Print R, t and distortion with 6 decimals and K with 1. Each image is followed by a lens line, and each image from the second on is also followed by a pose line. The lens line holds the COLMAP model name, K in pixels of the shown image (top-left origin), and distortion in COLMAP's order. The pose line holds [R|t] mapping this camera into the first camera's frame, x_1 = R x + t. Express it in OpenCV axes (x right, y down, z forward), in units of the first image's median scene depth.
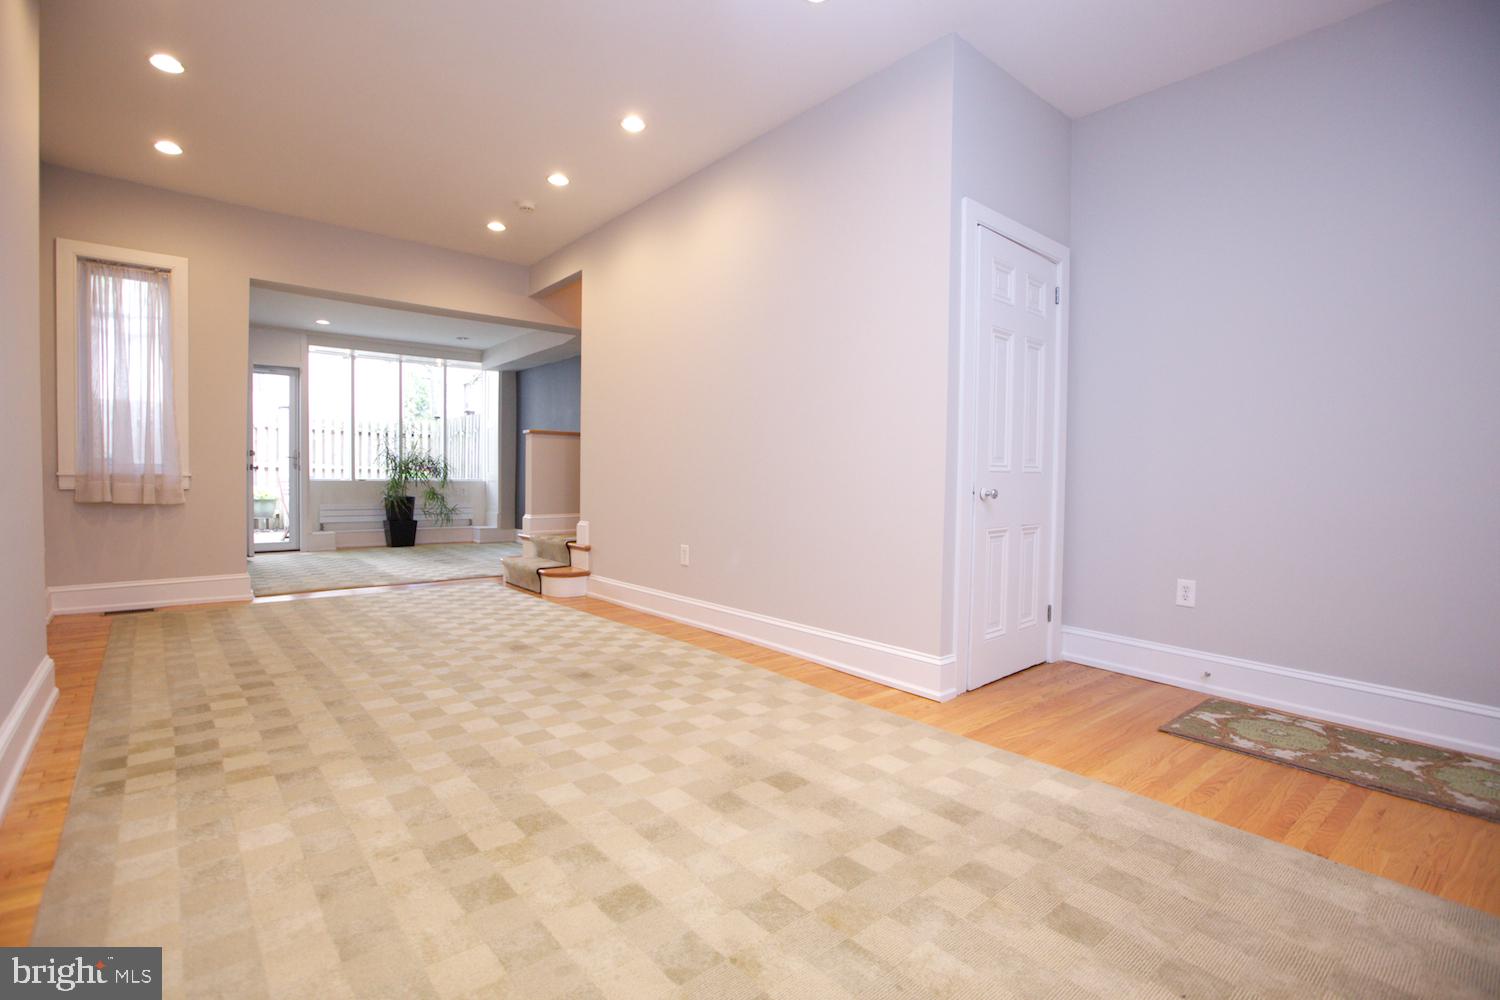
lens RADIAL K [[683.8, 0, 746.8], [0, 683.8, 499.0], [0, 0, 1]] dist [-0.050984, 0.018532]
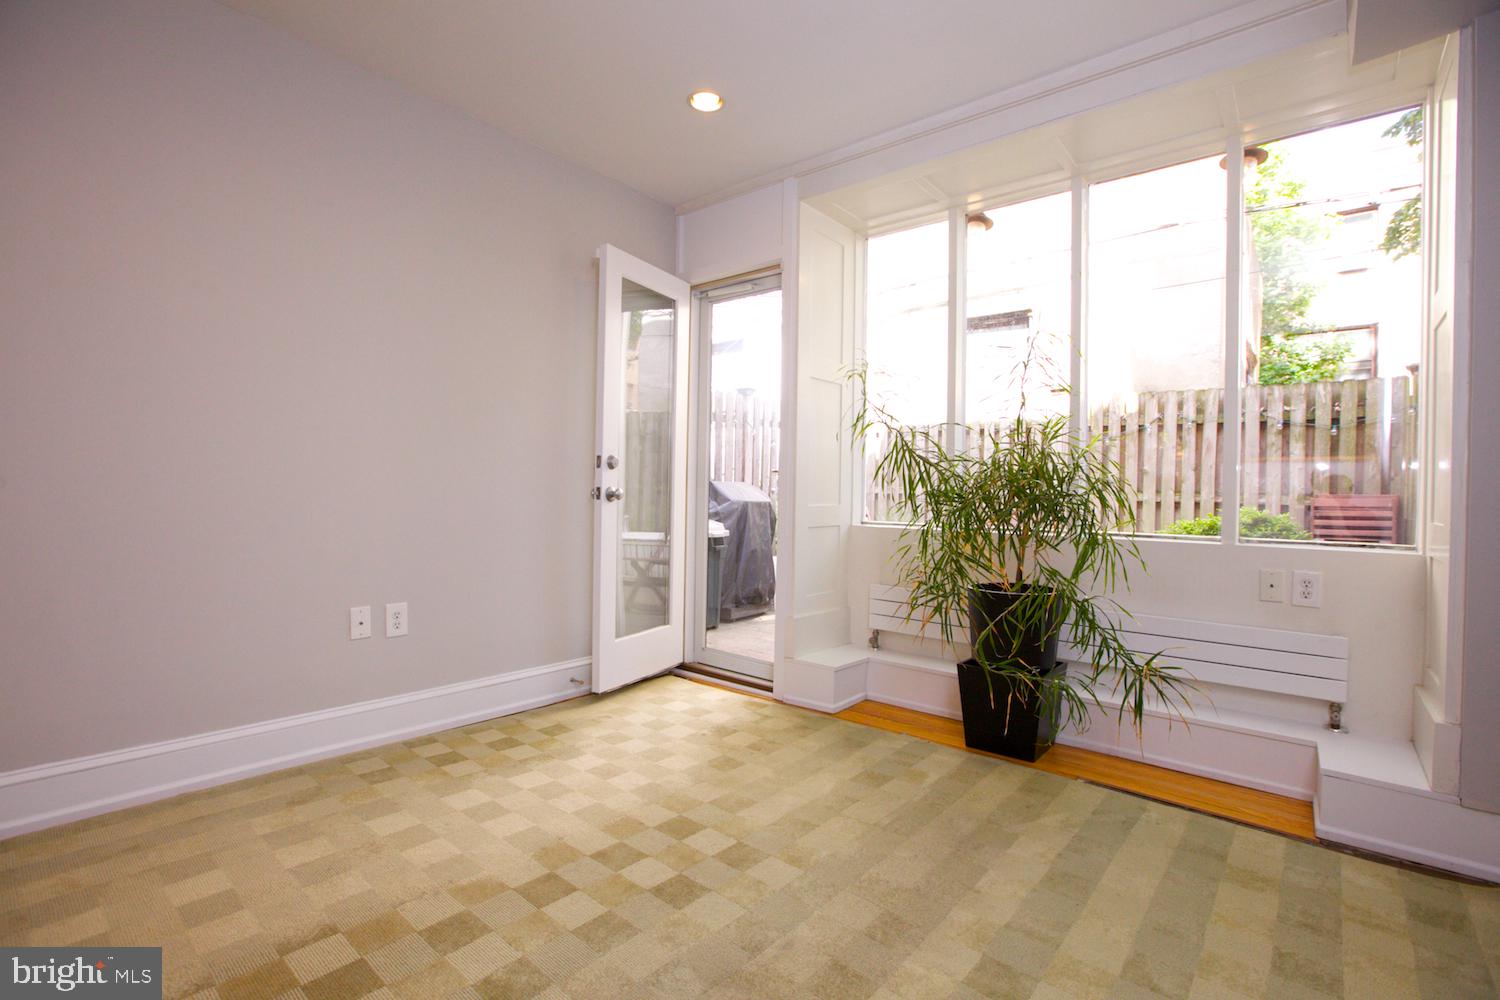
lens RADIAL K [[683.8, 0, 746.8], [0, 683.8, 499.0], [0, 0, 1]] dist [-0.050984, 0.018532]
pose [[0.178669, 0.000587, -0.983909, -0.234275], [-0.052899, 0.998559, -0.009010, -0.036198], [0.982486, 0.053658, 0.178442, 0.837226]]
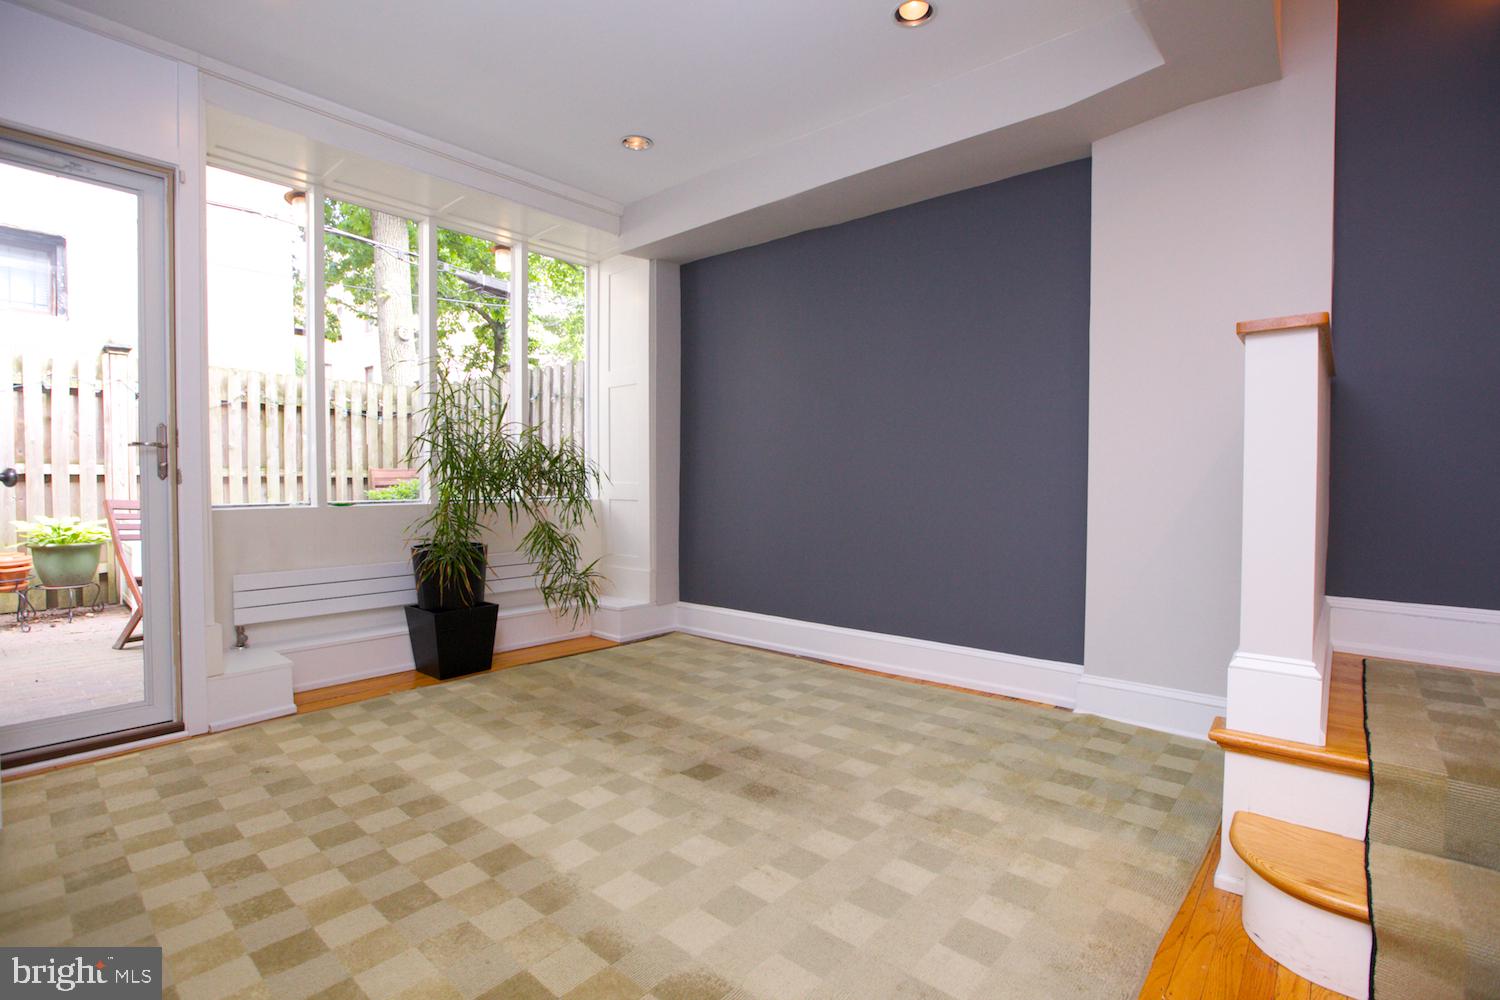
lens RADIAL K [[683.8, 0, 746.8], [0, 683.8, 499.0], [0, 0, 1]] dist [-0.050984, 0.018532]
pose [[0.987225, -0.015291, 0.158596, -0.414964], [0.015741, 0.999875, -0.001586, -0.028627], [-0.158552, 0.004062, 0.987342, 0.594042]]
